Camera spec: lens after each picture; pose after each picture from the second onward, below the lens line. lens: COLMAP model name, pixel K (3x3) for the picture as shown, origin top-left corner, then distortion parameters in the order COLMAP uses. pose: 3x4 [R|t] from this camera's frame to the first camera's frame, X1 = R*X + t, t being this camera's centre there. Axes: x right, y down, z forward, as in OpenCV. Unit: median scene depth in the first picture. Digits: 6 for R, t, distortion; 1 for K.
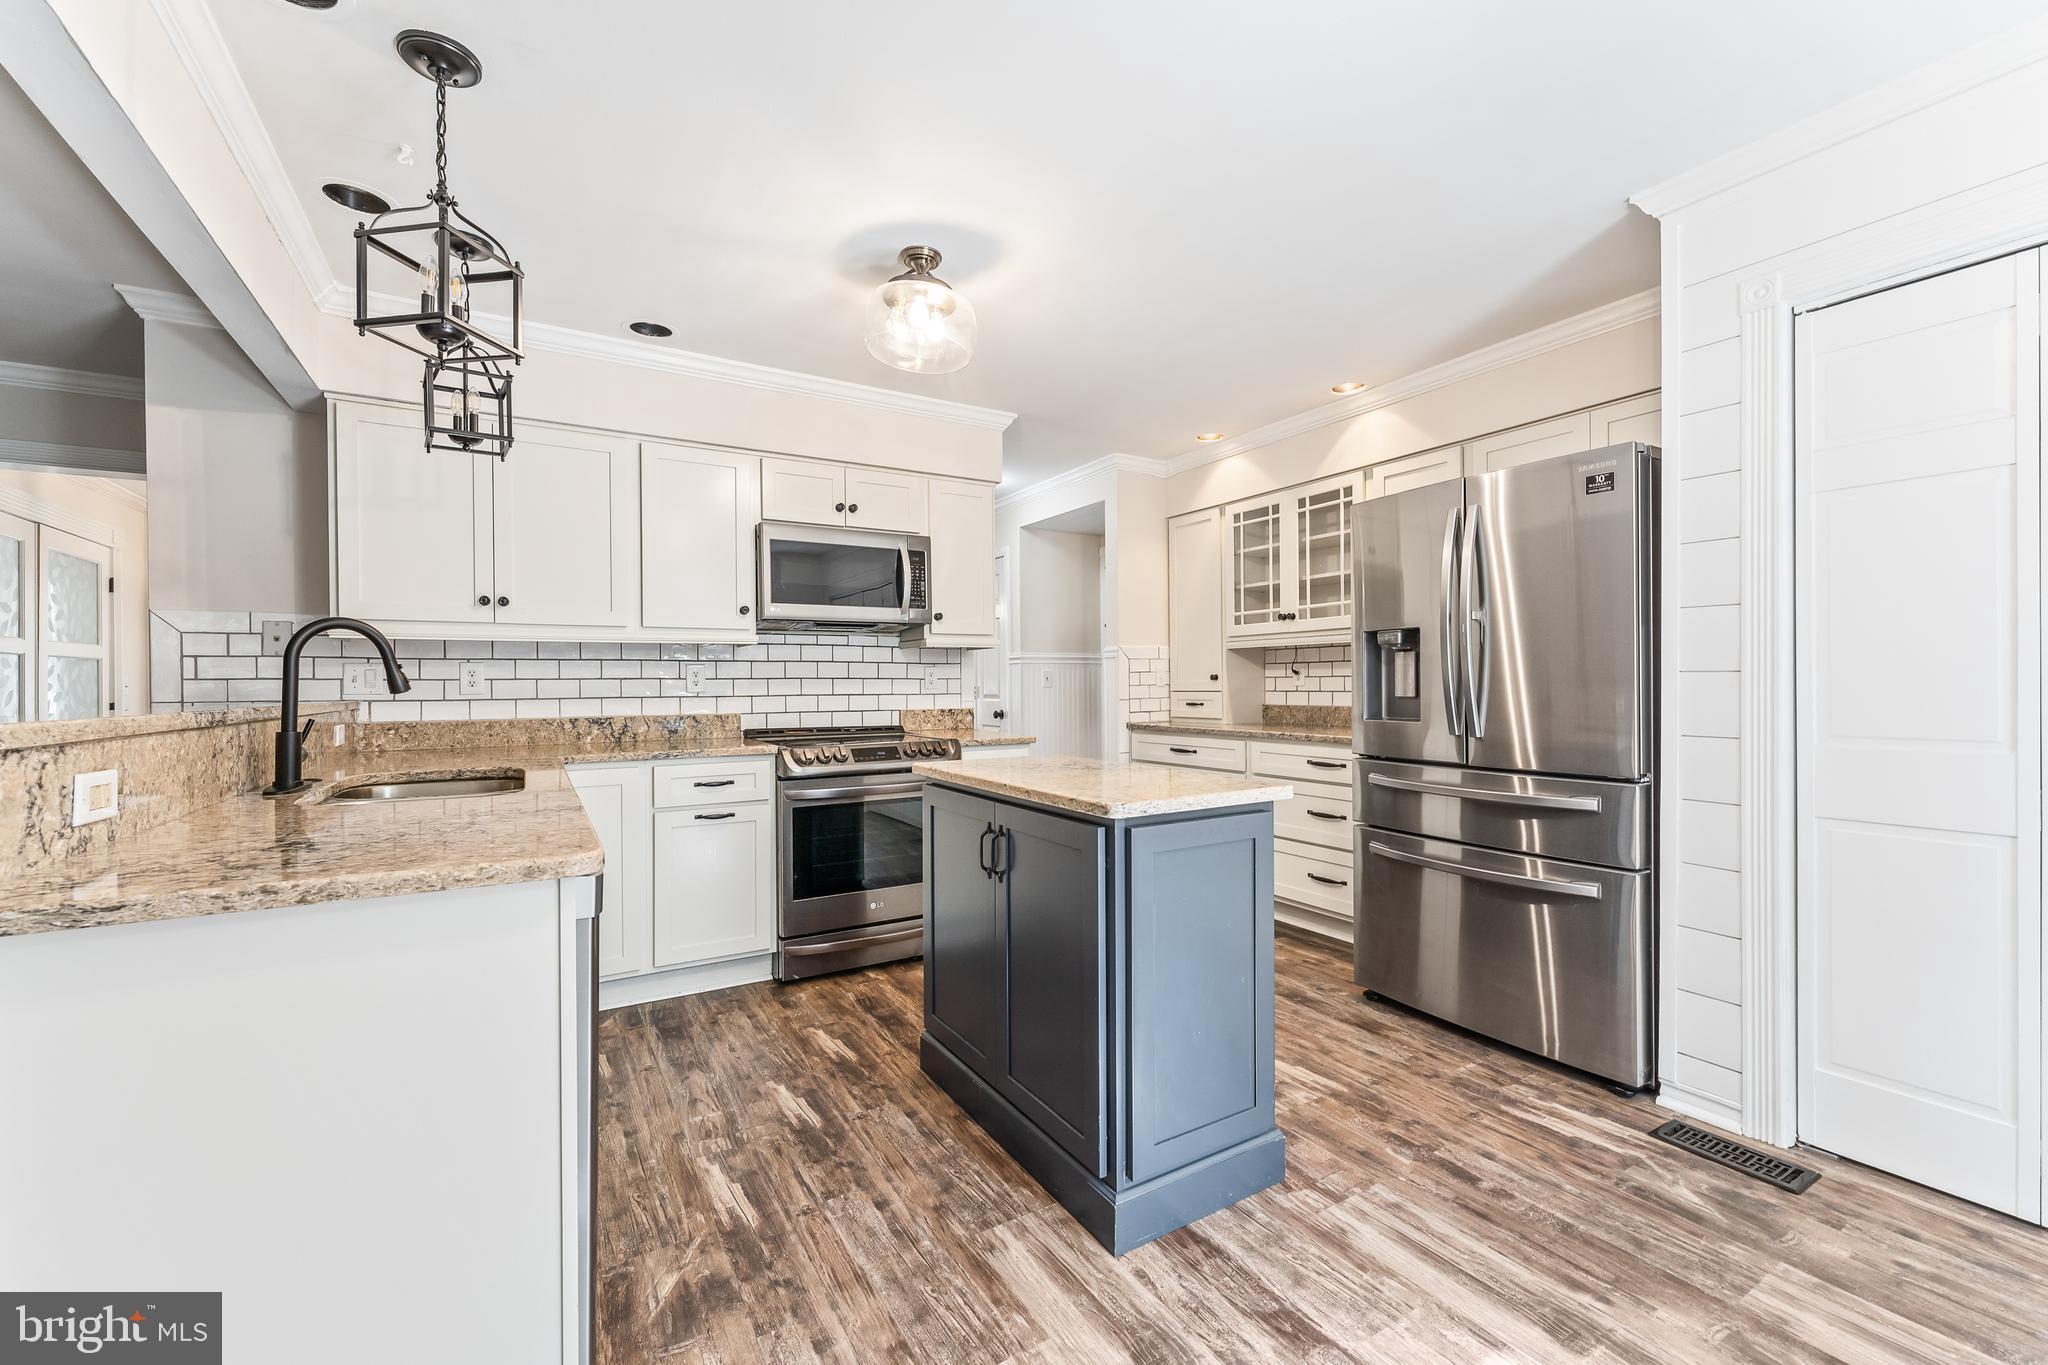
lens RADIAL K [[826.2, 0, 1000.8], [0, 826.2, 681.6], [0, 0, 1]] dist [0.001484, -0.000203]
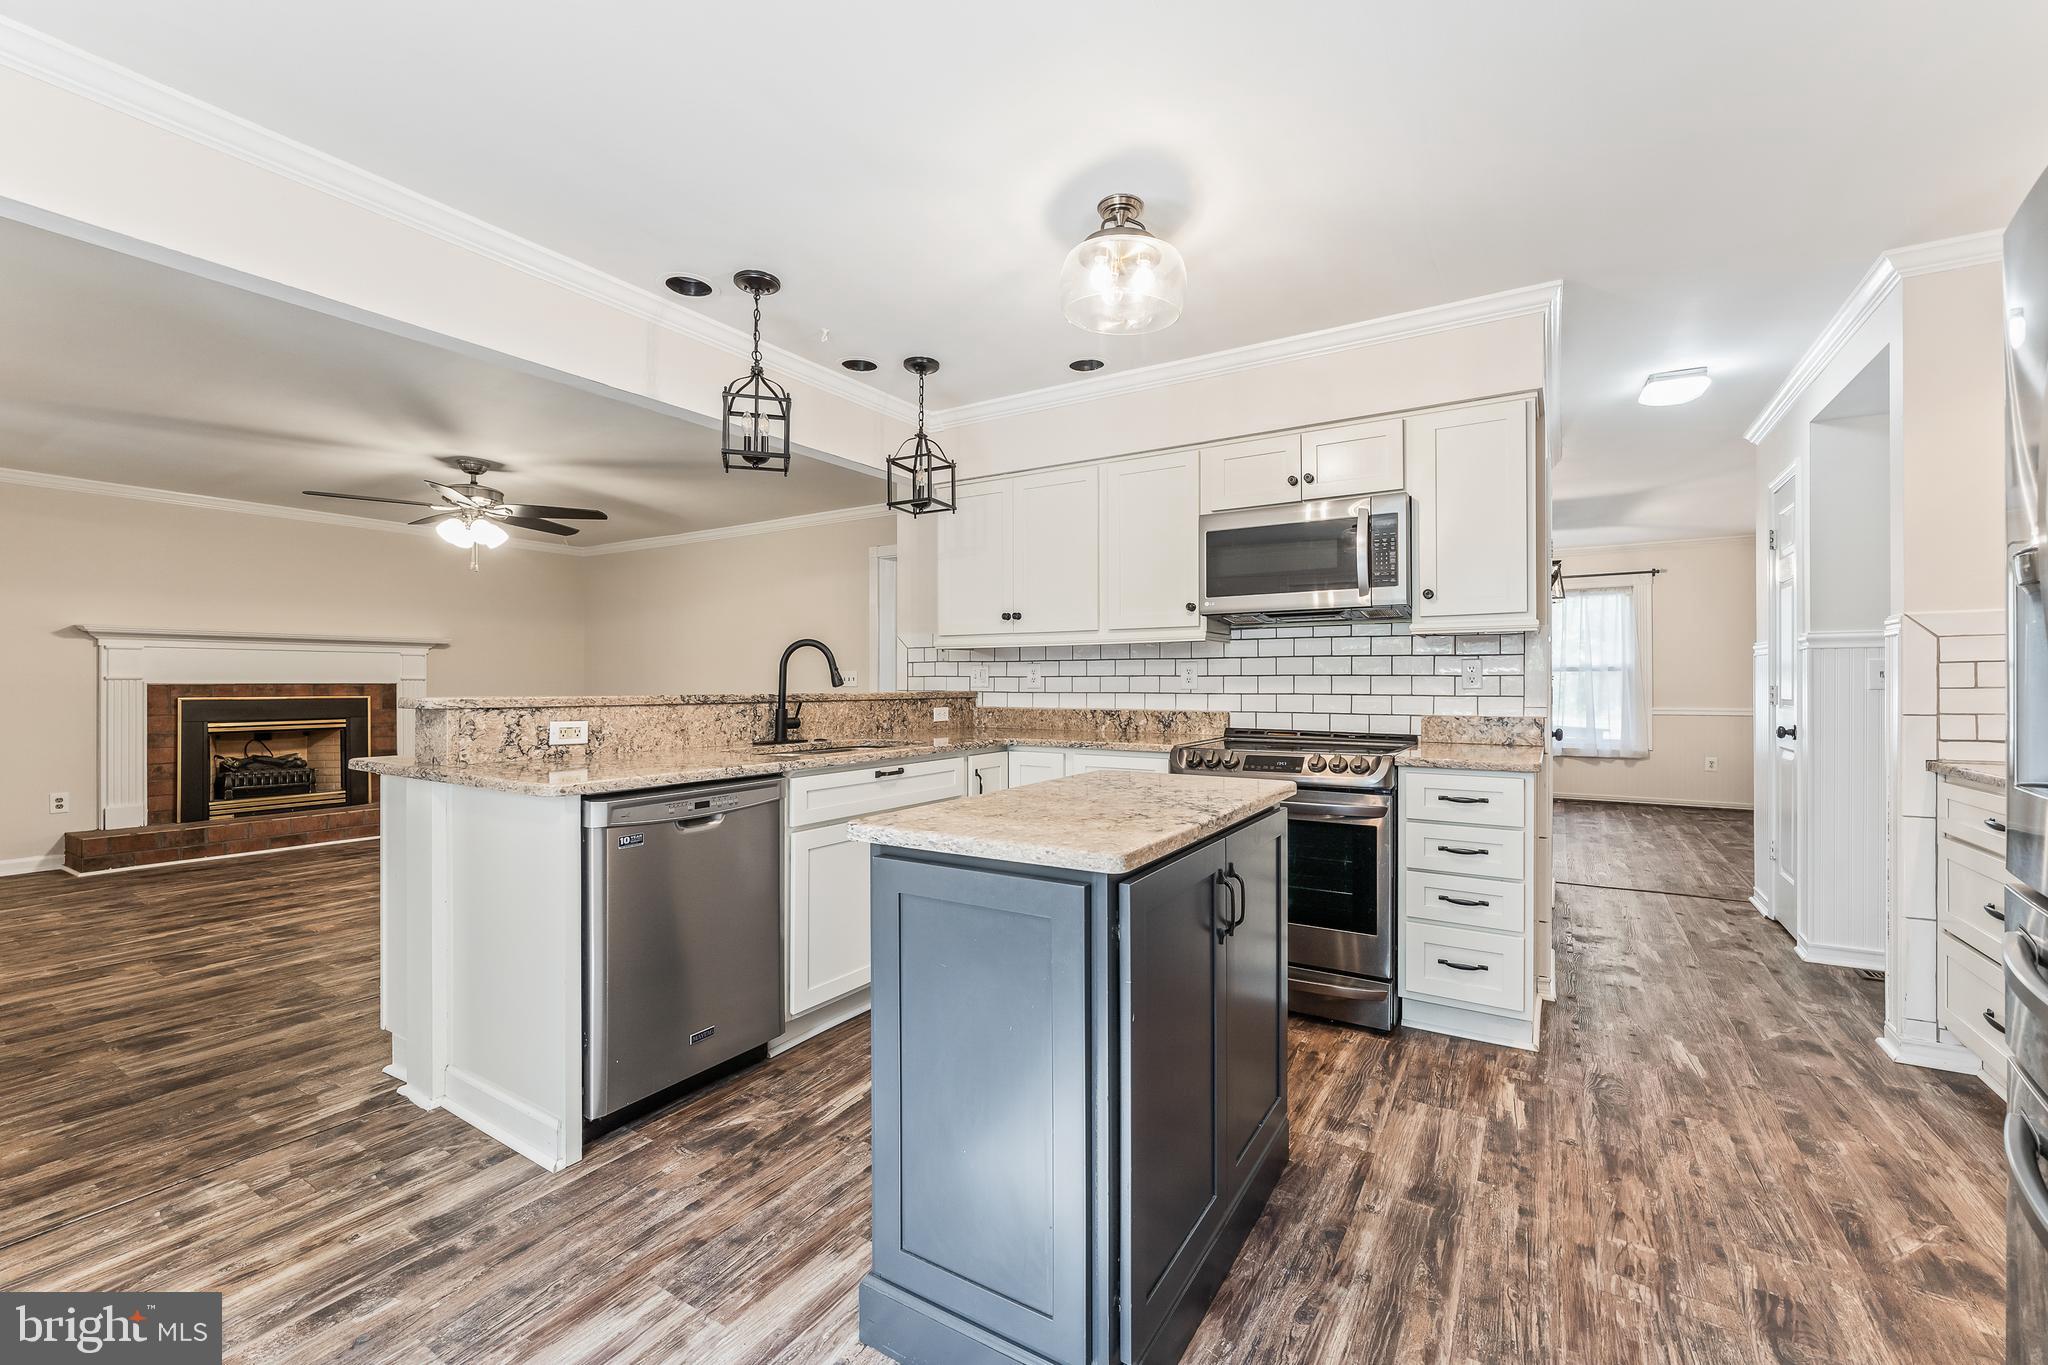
lens RADIAL K [[826.2, 0, 1017.1], [0, 826.2, 678.4], [0, 0, 1]] dist [0.001484, -0.000203]
pose [[0.472206, 0.002504, -0.881485, 0.448374], [-0.000334, 0.999996, 0.002662, -0.003229], [0.881488, -0.000962, 0.472205, 0.333177]]
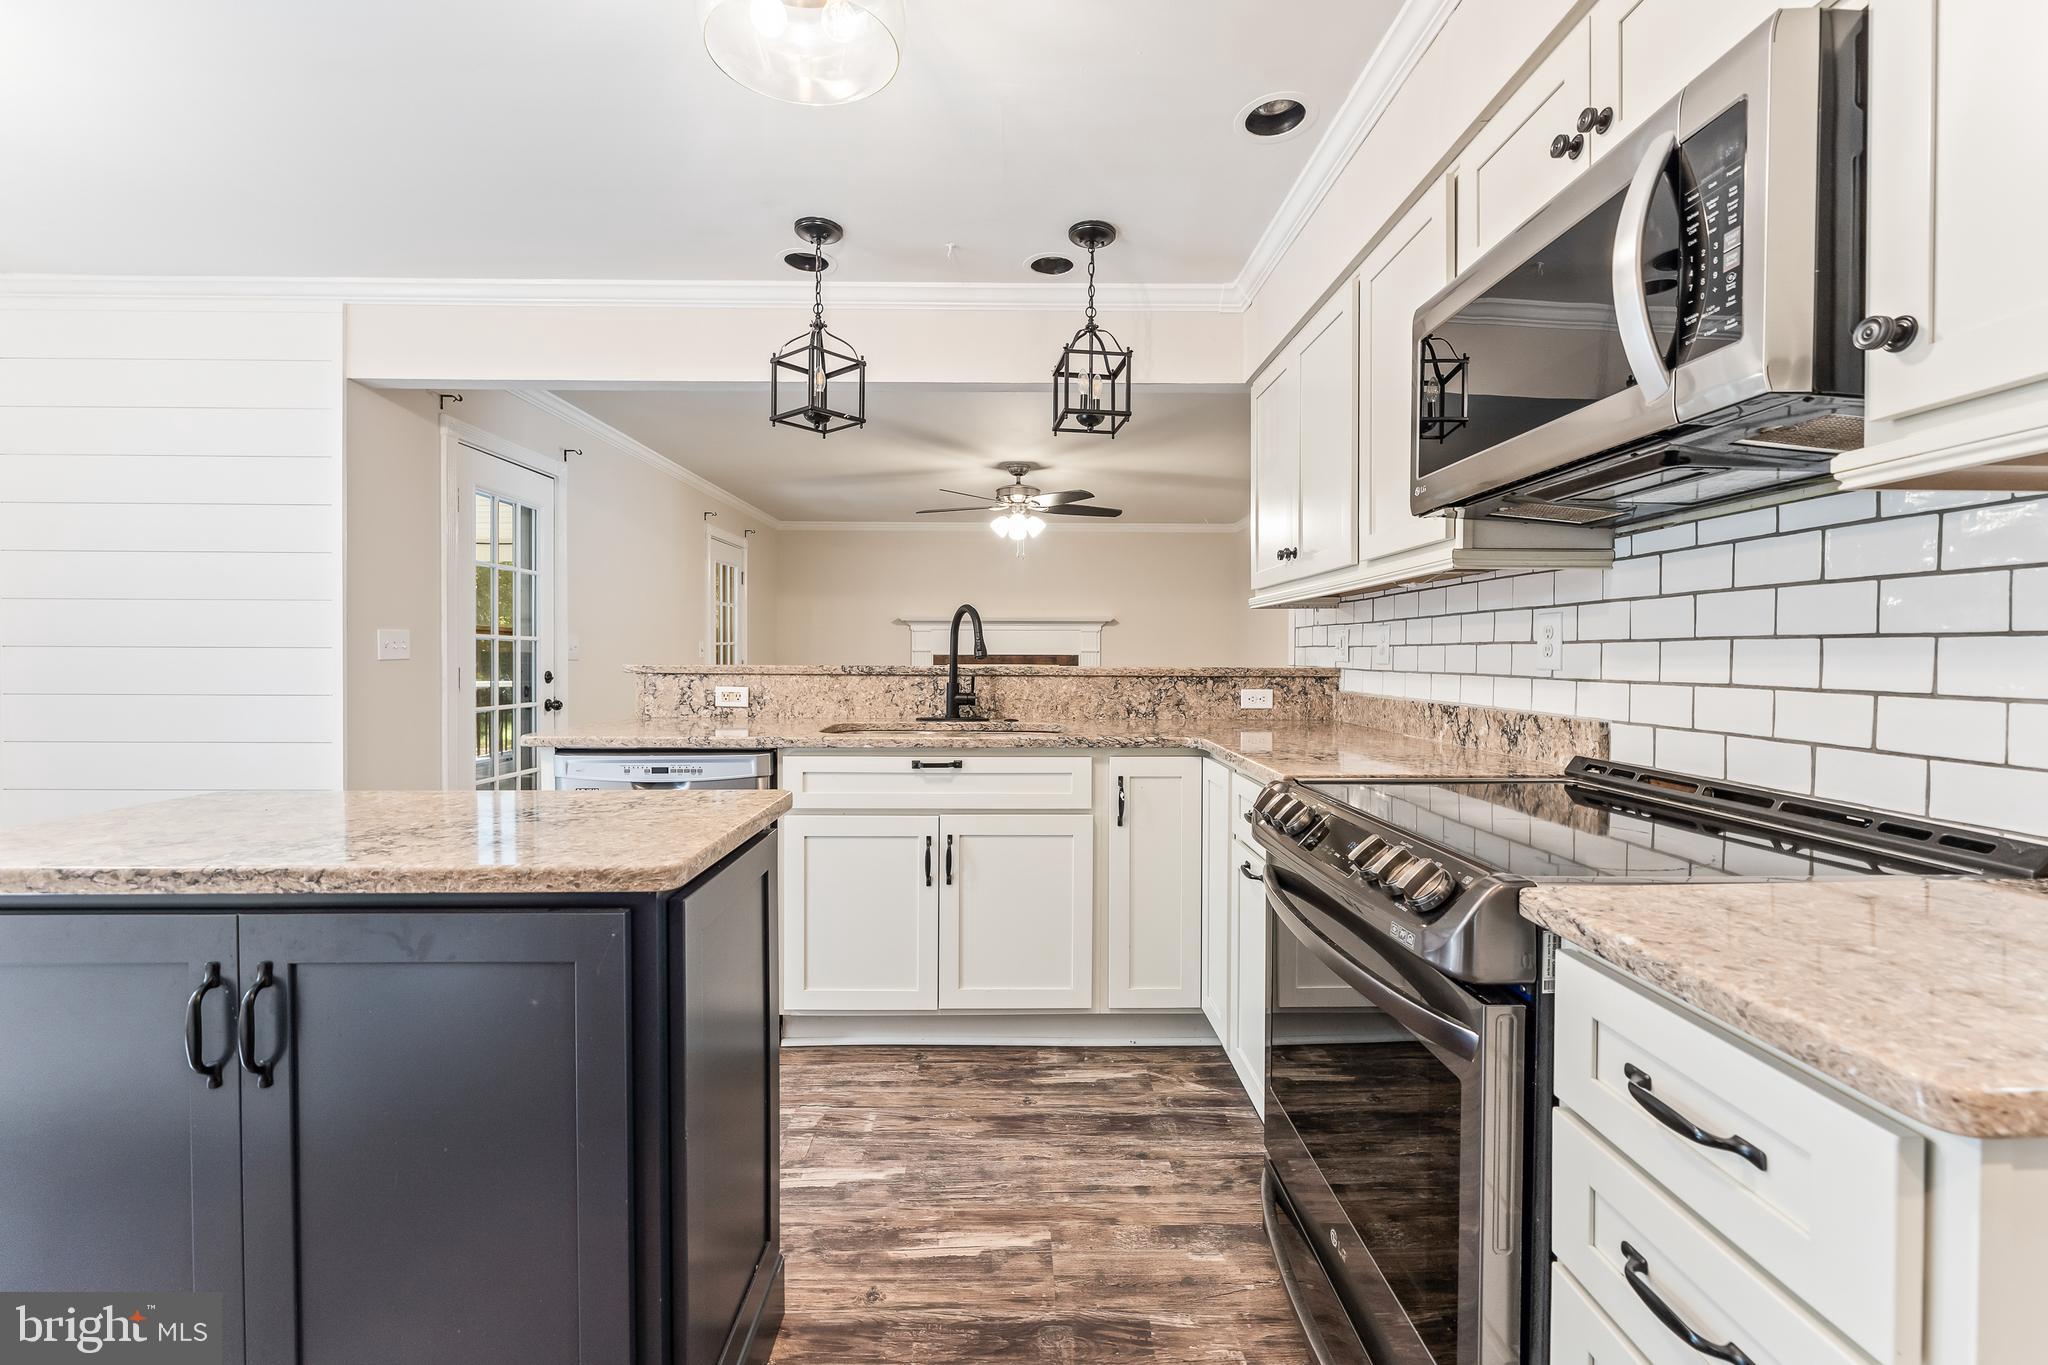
lens RADIAL K [[826.2, 0, 1030.5], [0, 826.2, 683.2], [0, 0, 1]] dist [0.001484, -0.000203]
pose [[-0.472450, 0.036716, -0.880593, 0.220287], [0.003059, 0.999194, 0.040020, 0.000199], [0.881352, 0.016214, -0.472181, 0.984760]]
